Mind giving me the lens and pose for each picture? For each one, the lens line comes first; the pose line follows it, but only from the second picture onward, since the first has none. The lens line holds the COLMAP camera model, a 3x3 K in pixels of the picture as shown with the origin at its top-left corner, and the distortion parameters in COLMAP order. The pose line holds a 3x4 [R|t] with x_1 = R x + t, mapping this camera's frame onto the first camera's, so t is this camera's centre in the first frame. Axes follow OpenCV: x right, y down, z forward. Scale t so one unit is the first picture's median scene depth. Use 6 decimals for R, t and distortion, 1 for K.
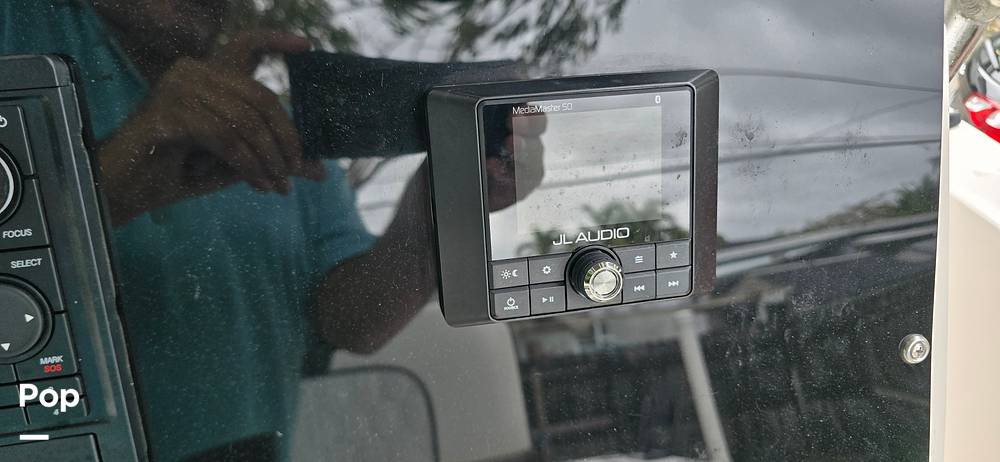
lens RADIAL K [[656.3, 0, 501.5], [0, 656.3, 233.5], [0, 0, 1]] dist [0.107740, -0.153256]
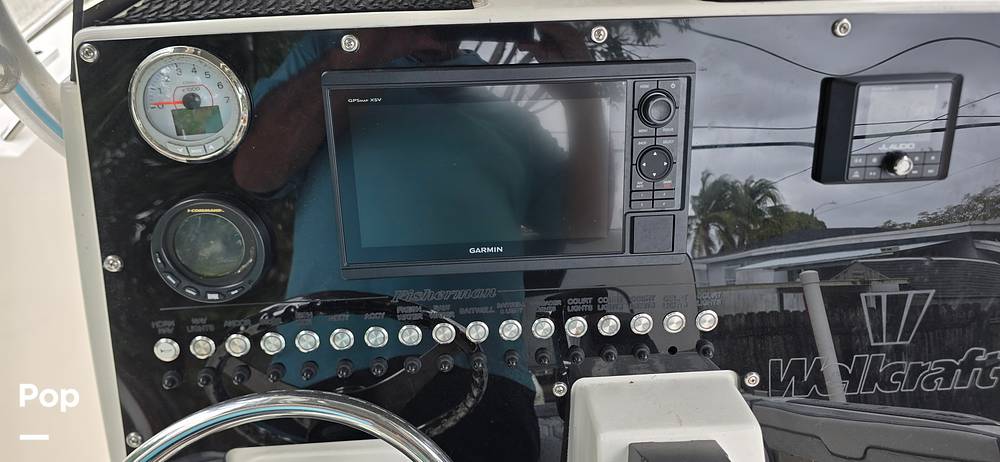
lens RADIAL K [[656.3, 0, 501.5], [0, 656.3, 233.5], [0, 0, 1]] dist [0.107740, -0.153256]
pose [[0.988903, 0.071974, -0.129967, -0.847732], [-0.065840, 0.996531, 0.050896, 0.264436], [0.133179, -0.041774, 0.990211, -1.395279]]
